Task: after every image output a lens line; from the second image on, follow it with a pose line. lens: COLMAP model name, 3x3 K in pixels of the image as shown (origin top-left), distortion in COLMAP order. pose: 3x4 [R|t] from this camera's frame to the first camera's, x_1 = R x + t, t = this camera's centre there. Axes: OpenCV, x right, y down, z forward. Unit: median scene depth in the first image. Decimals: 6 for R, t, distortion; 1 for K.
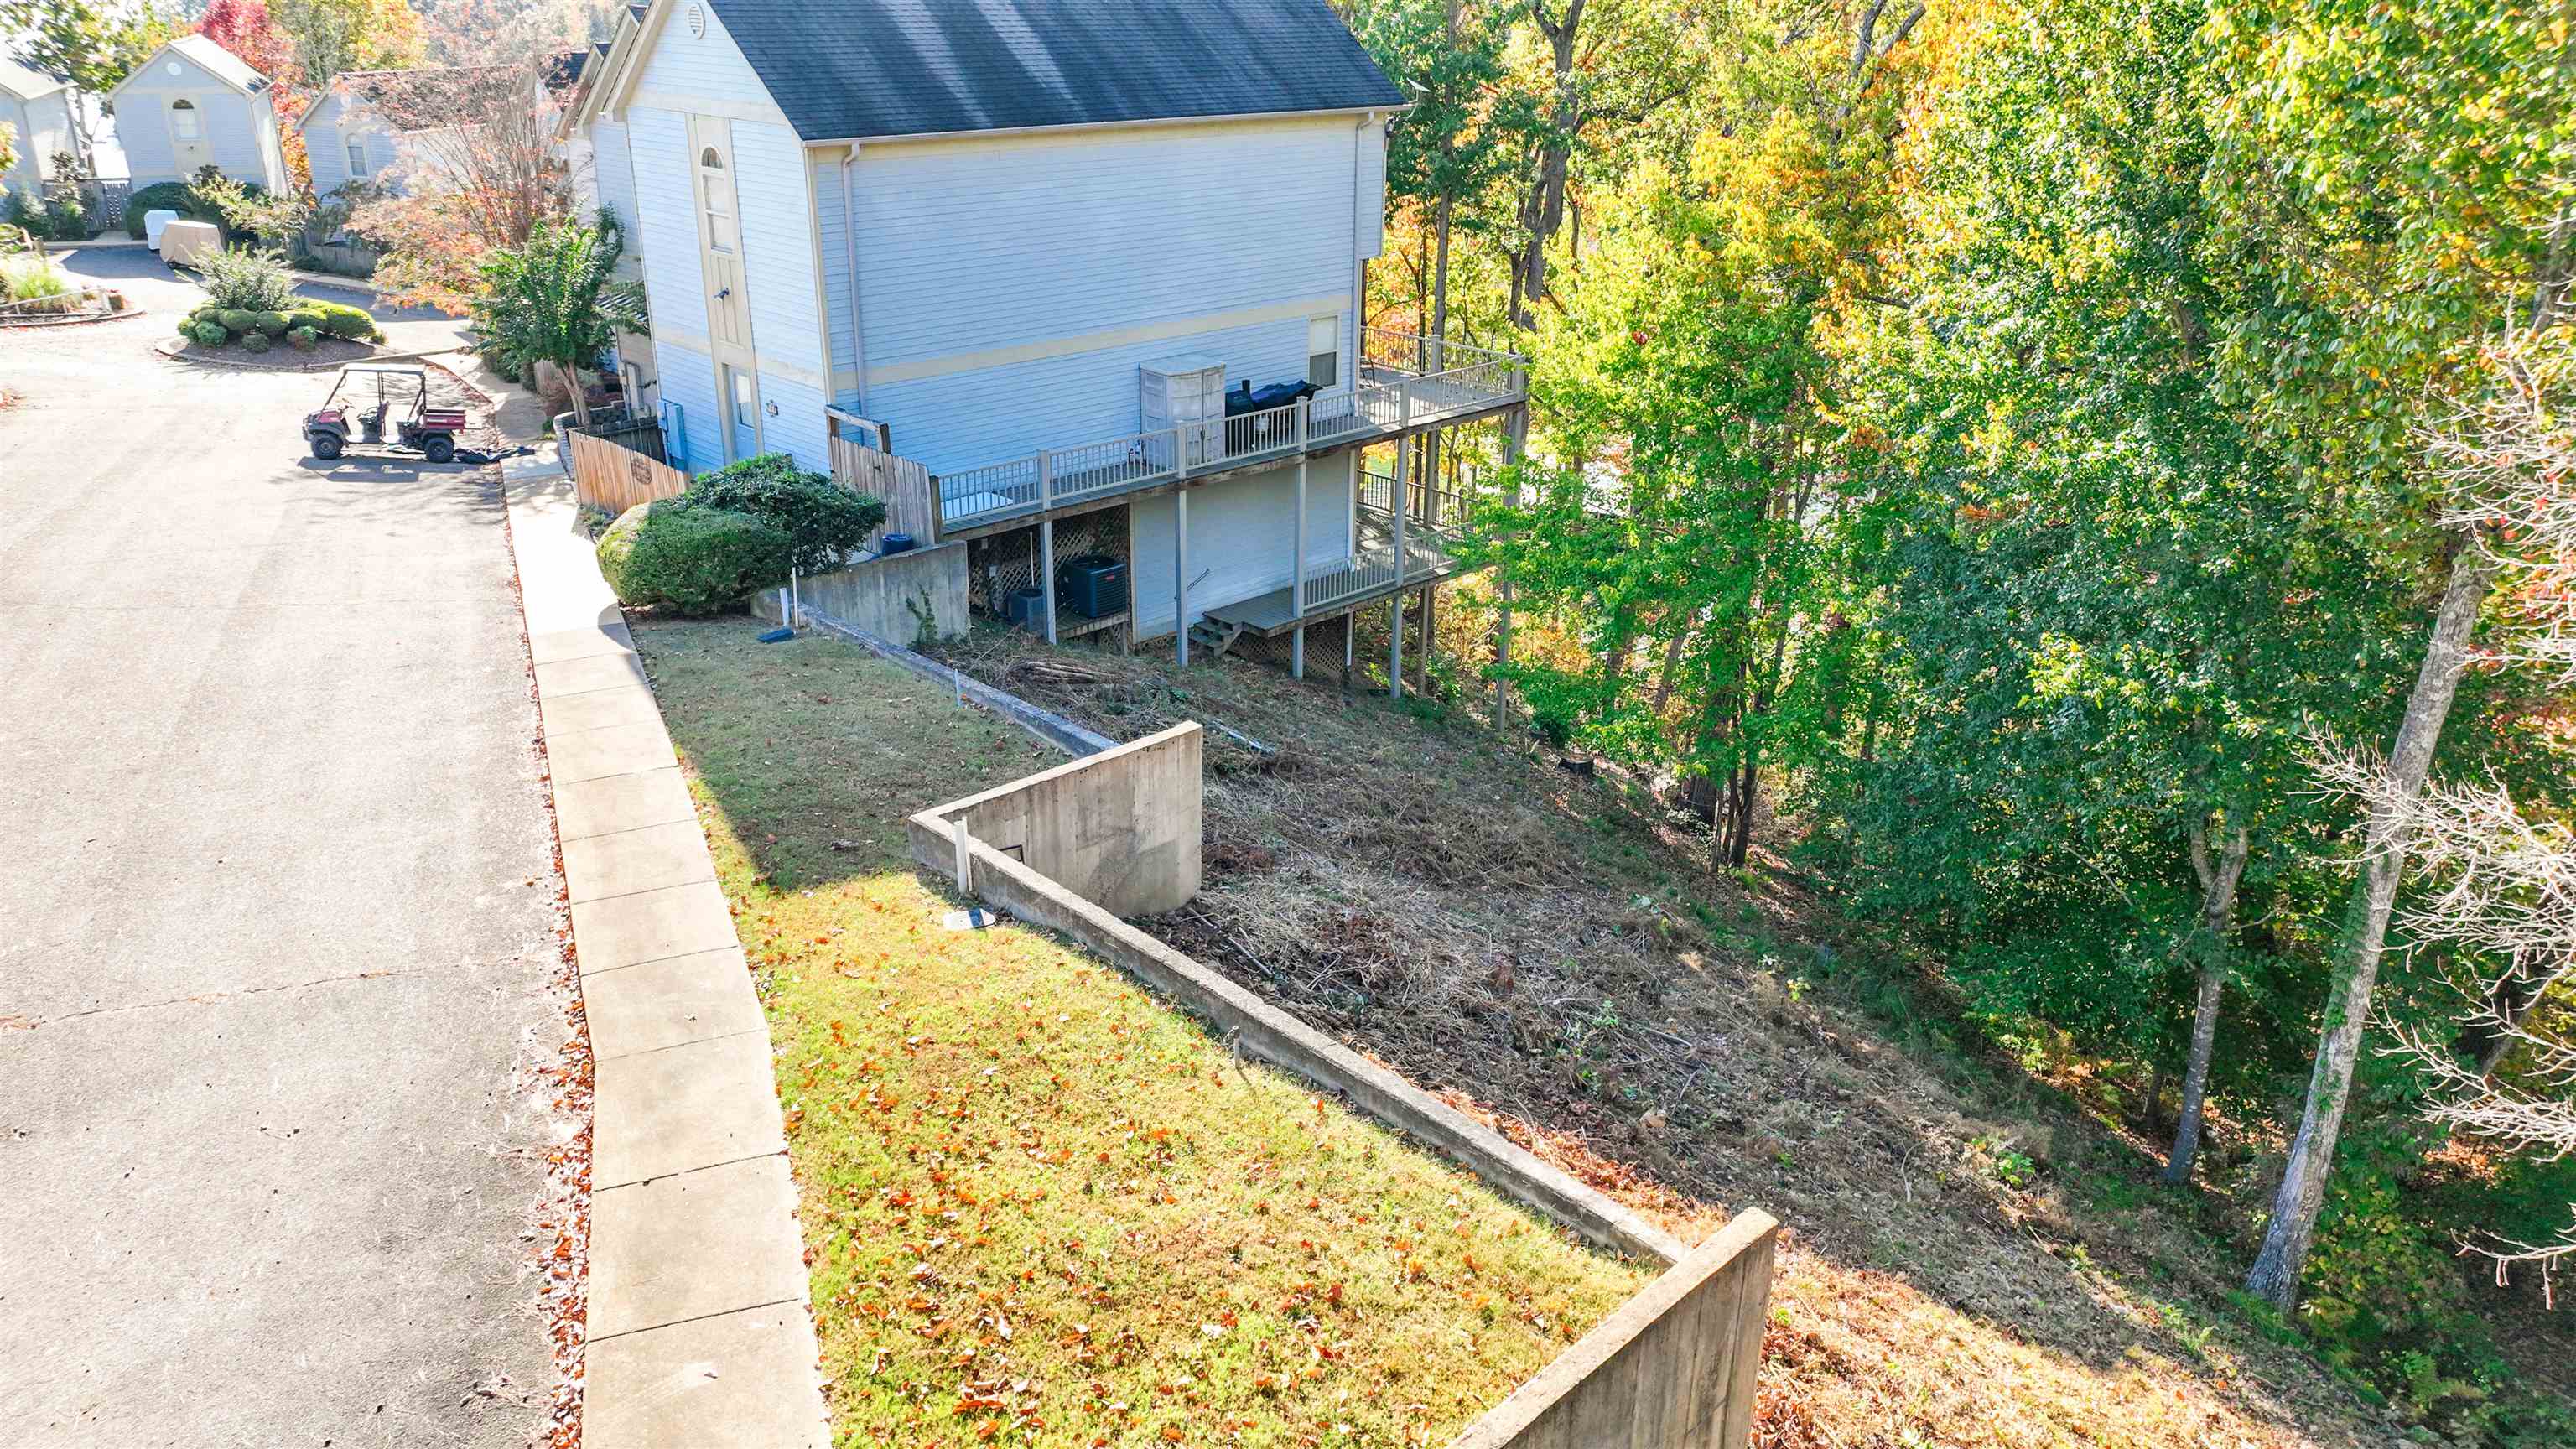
lens RADIAL K [[1811.6, 0, 1291.1], [0, 1811.6, 722.3], [0, 0, 1]] dist [0.005888, 0.004324]
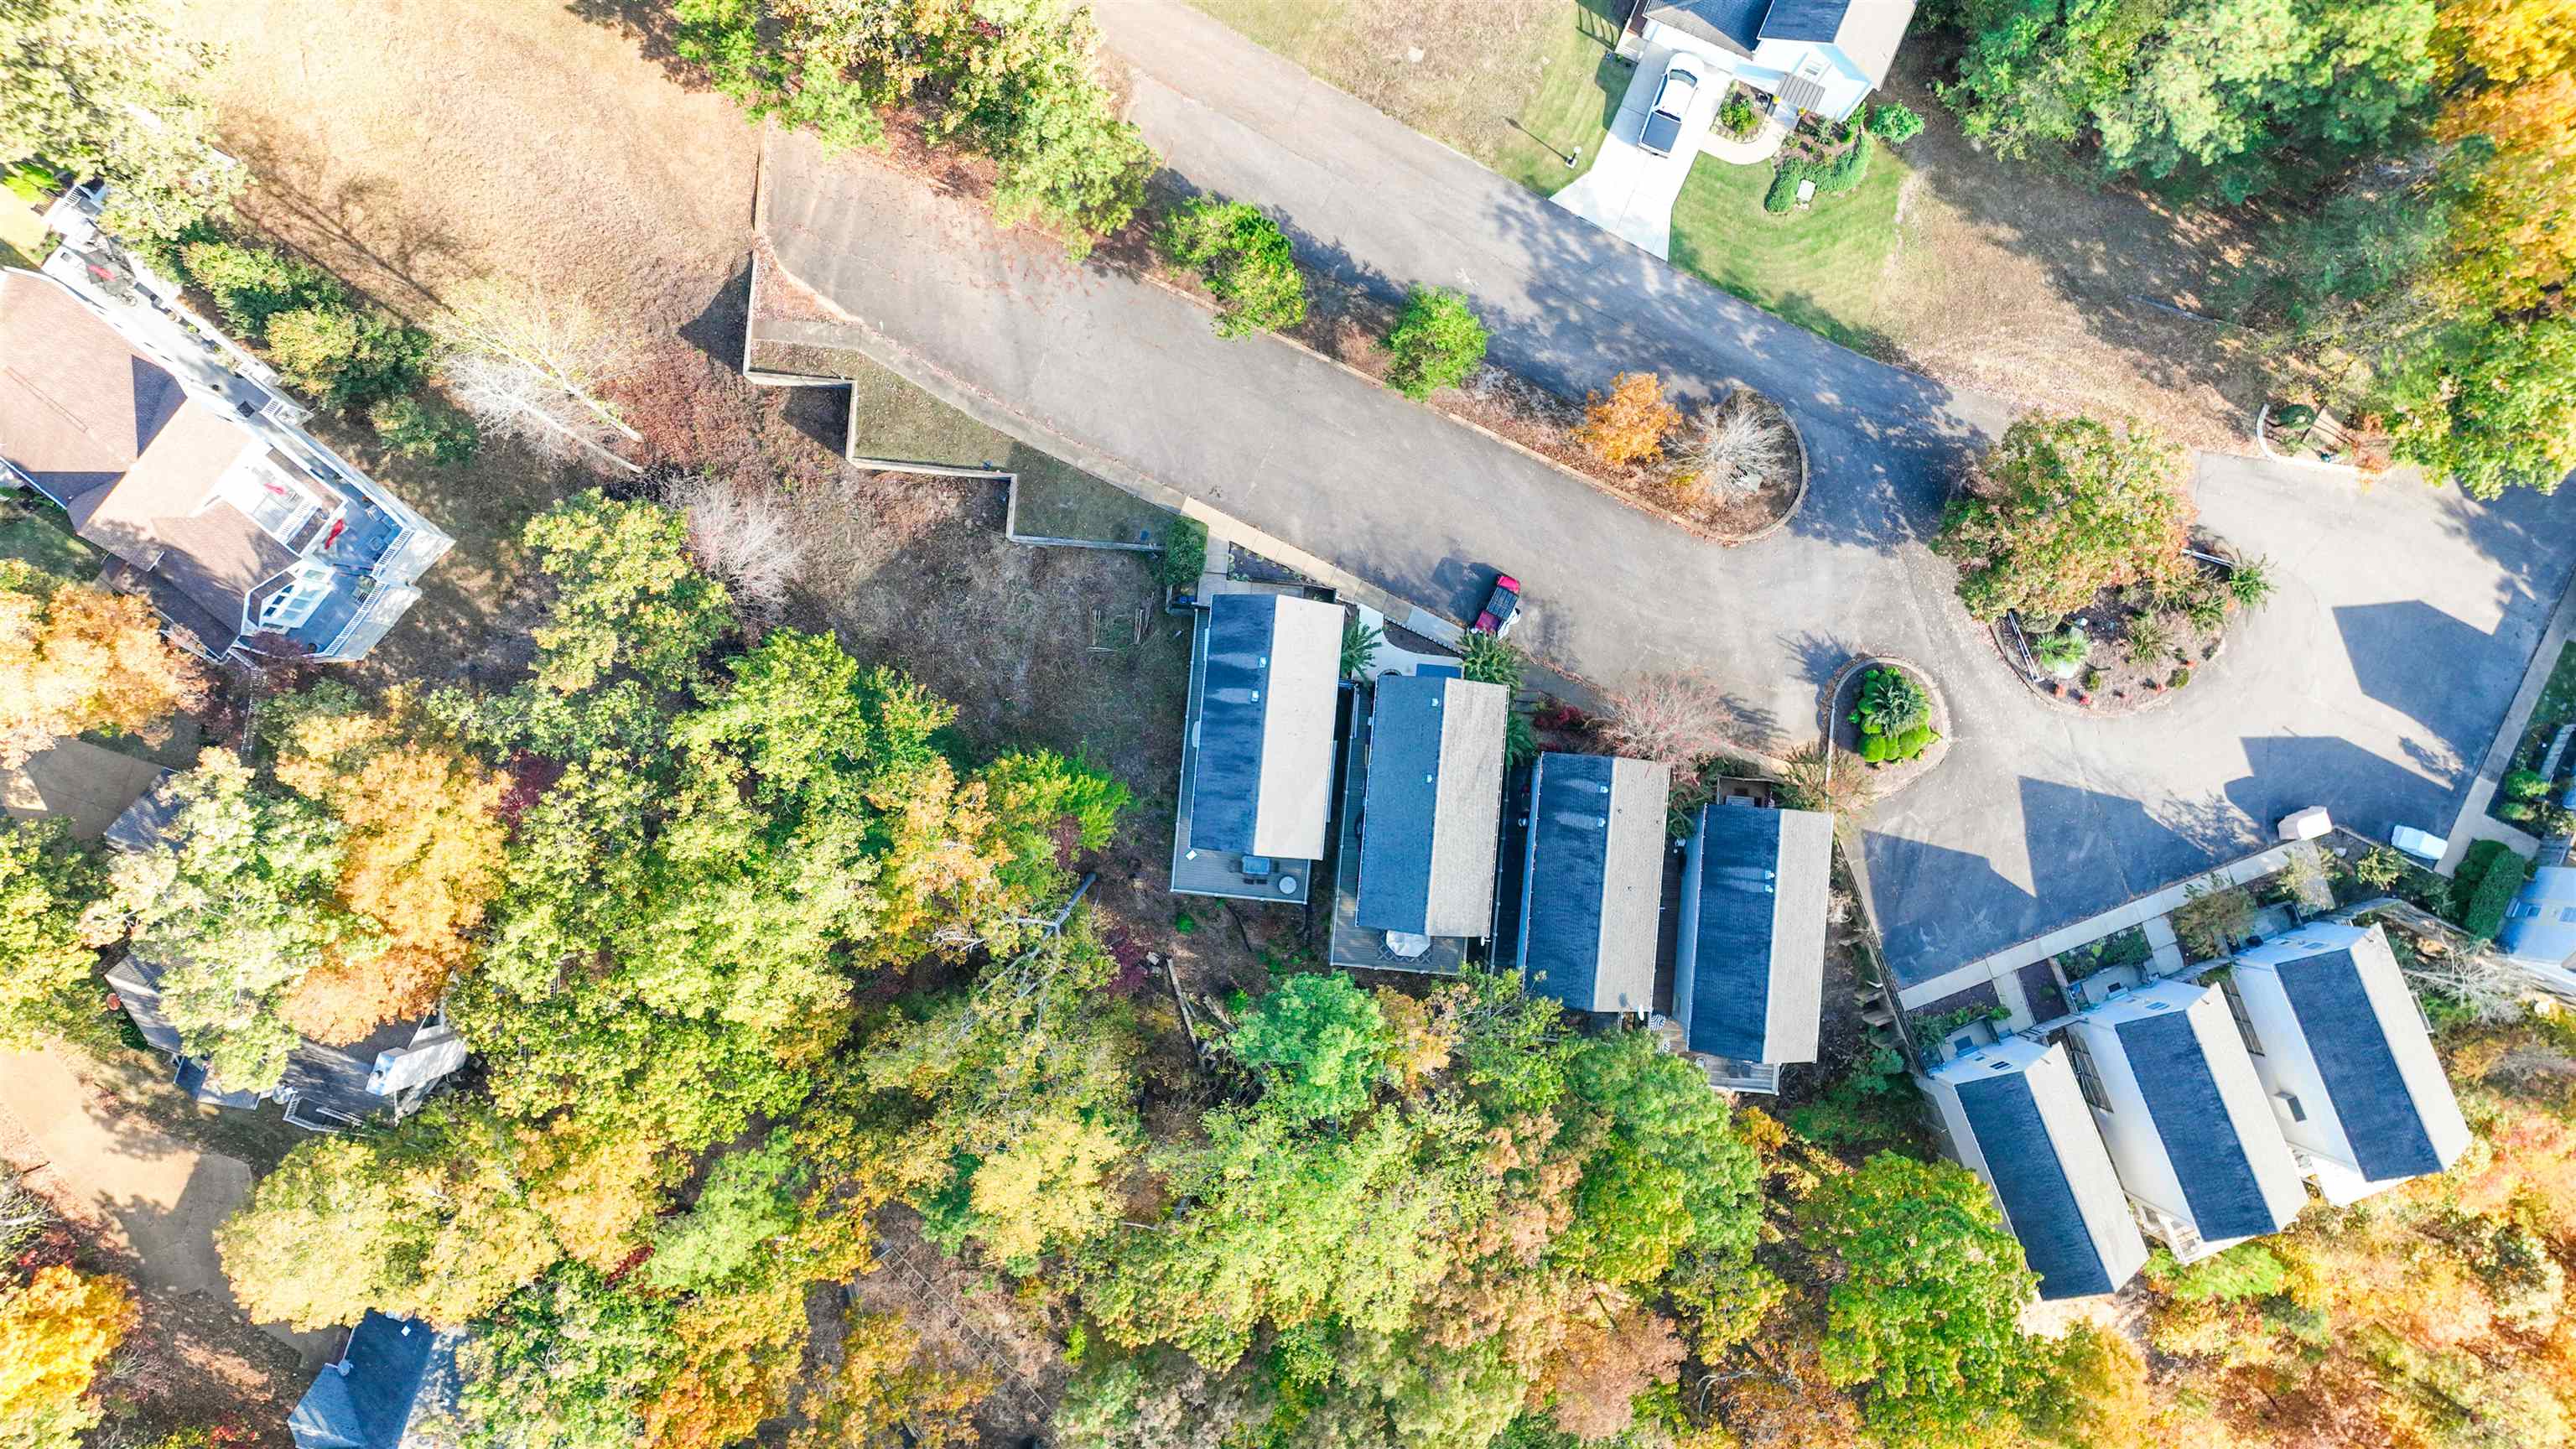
lens RADIAL K [[1811.6, 0, 1291.1], [0, 1811.6, 722.3], [0, 0, 1]] dist [0.005888, 0.004324]
pose [[-0.751888, 0.659037, -0.018306, -0.250696], [-0.247518, -0.256438, 0.934331, -6.012610], [0.611064, 0.707043, 0.355936, 0.027859]]
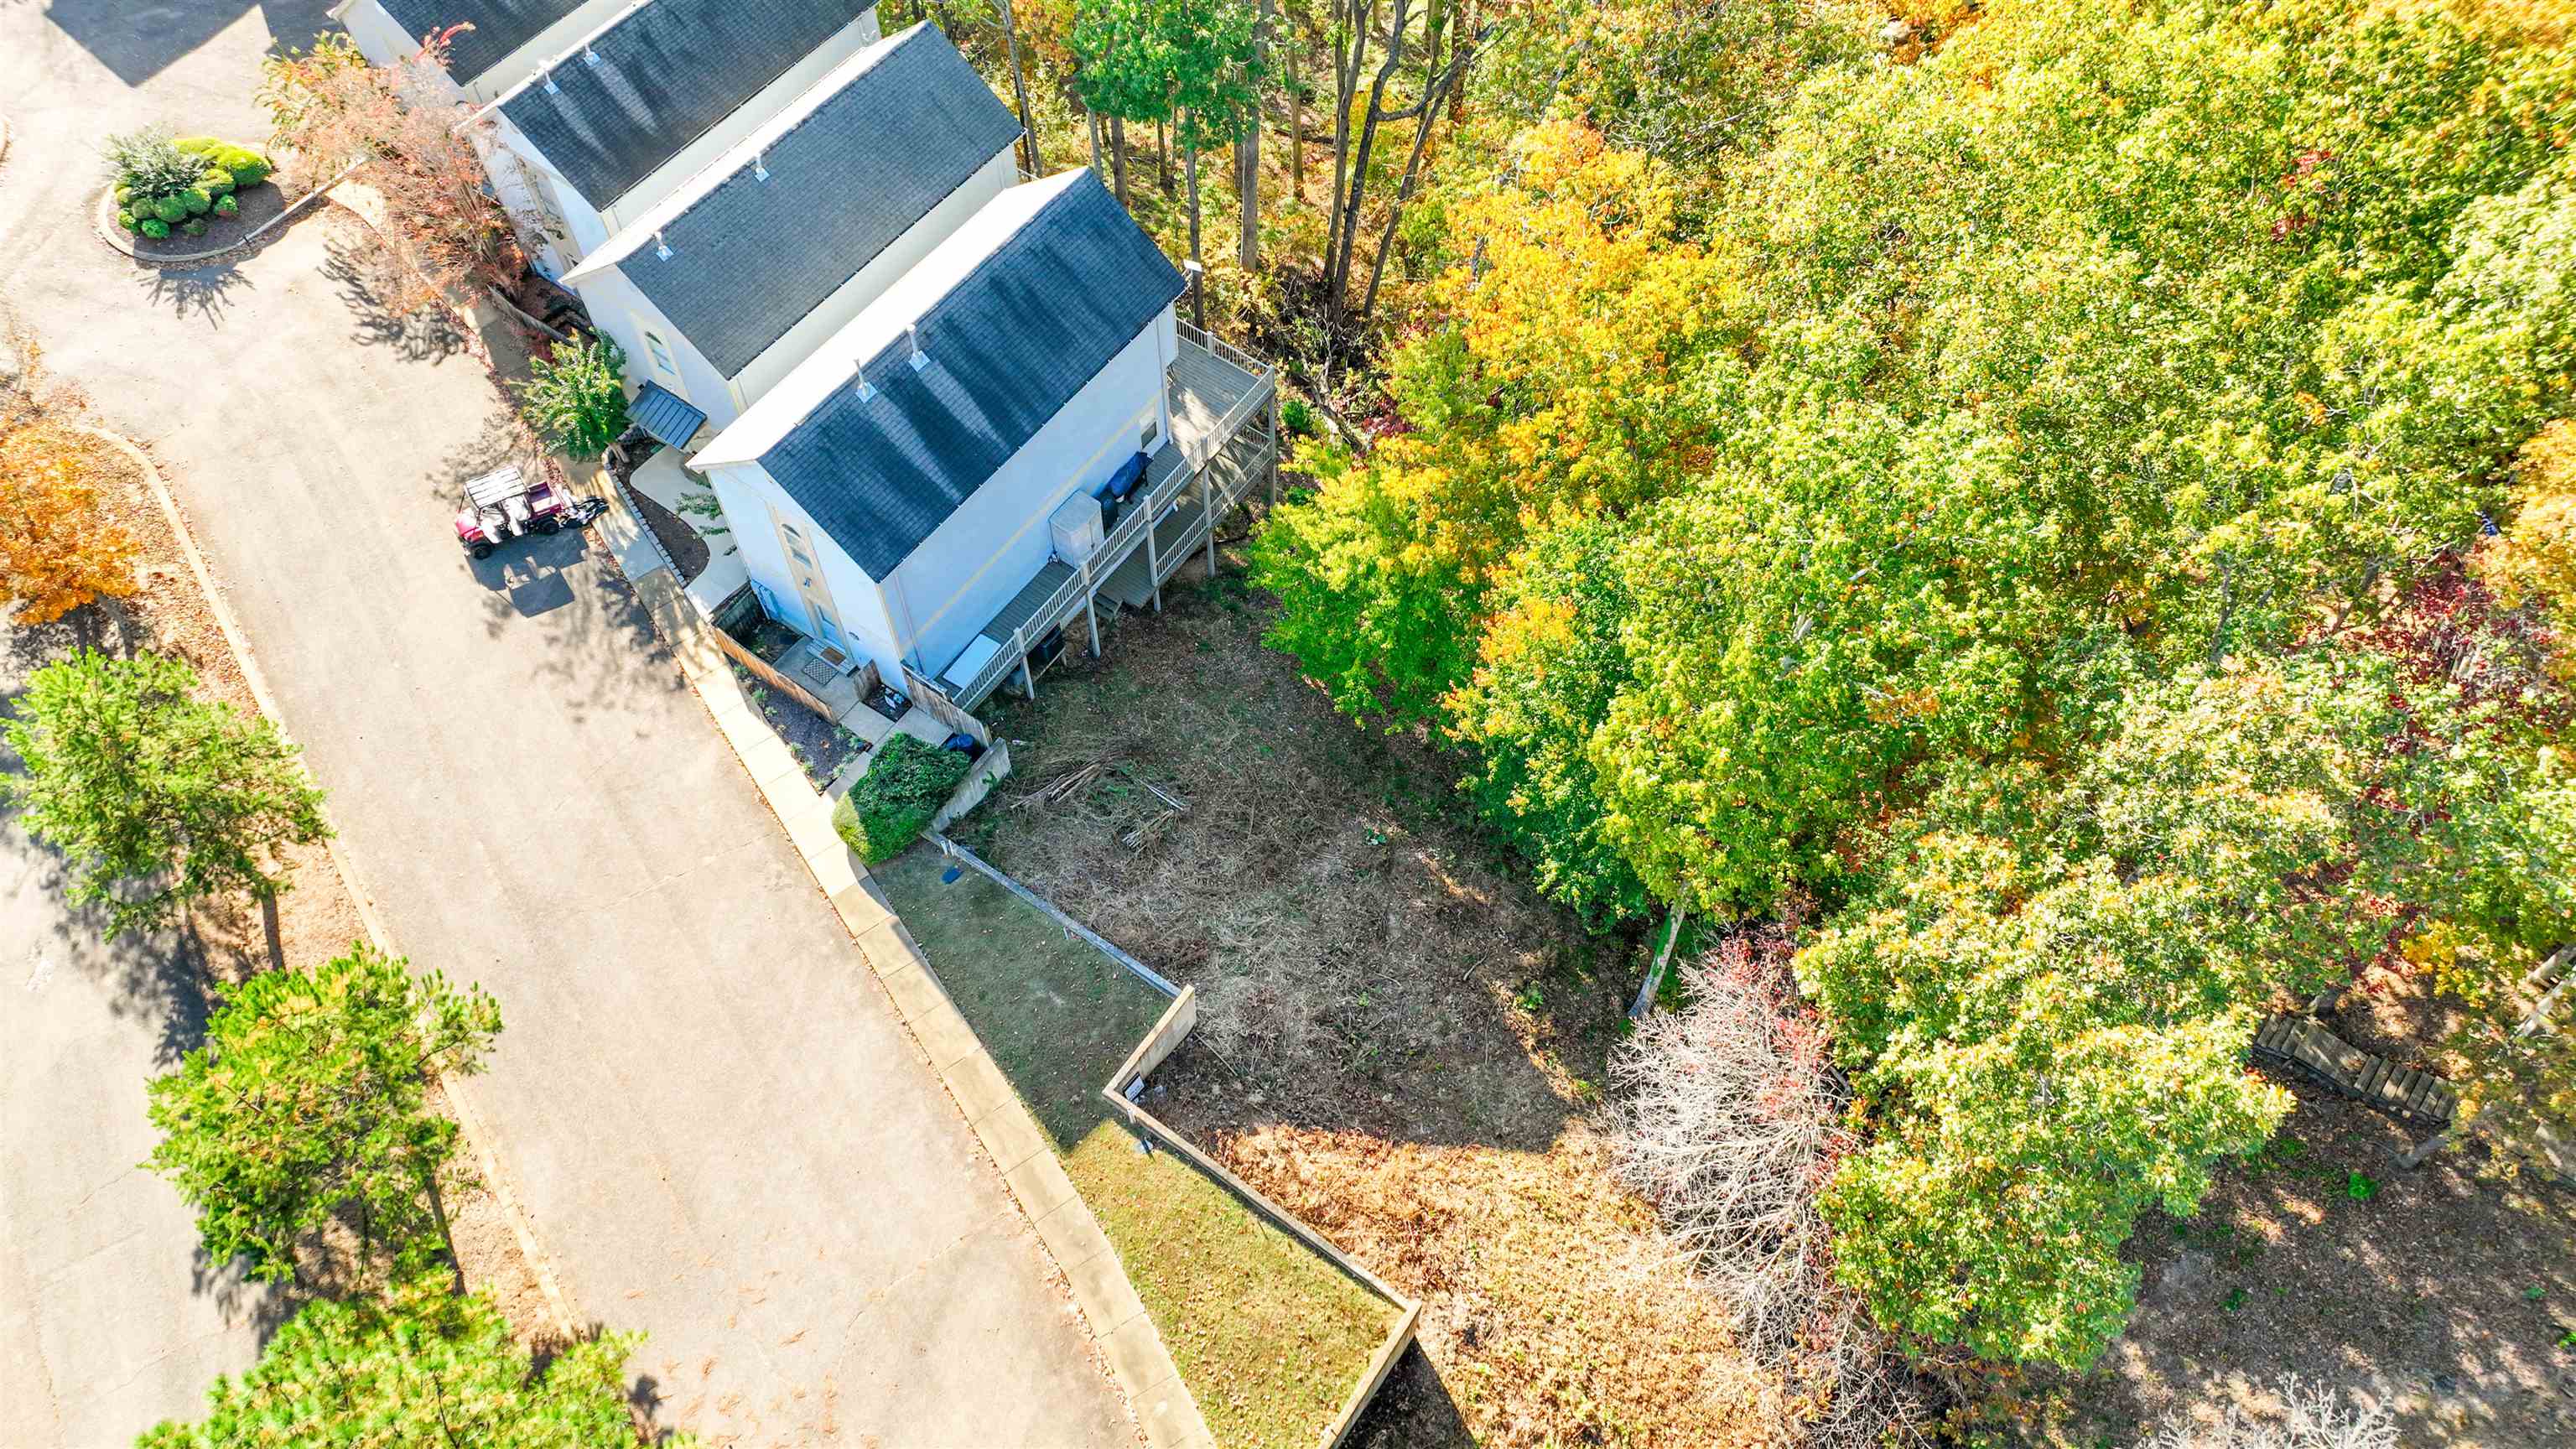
lens RADIAL K [[1813.9, 0, 1291.6], [0, 1813.9, 718.8], [0, 0, 1]] dist [-0.003807, 0.021120]
pose [[0.981280, -0.159970, 0.107236, -0.140081], [0.069722, 0.814131, 0.576481, -1.919202], [-0.179524, -0.558212, 0.810043, -0.884042]]
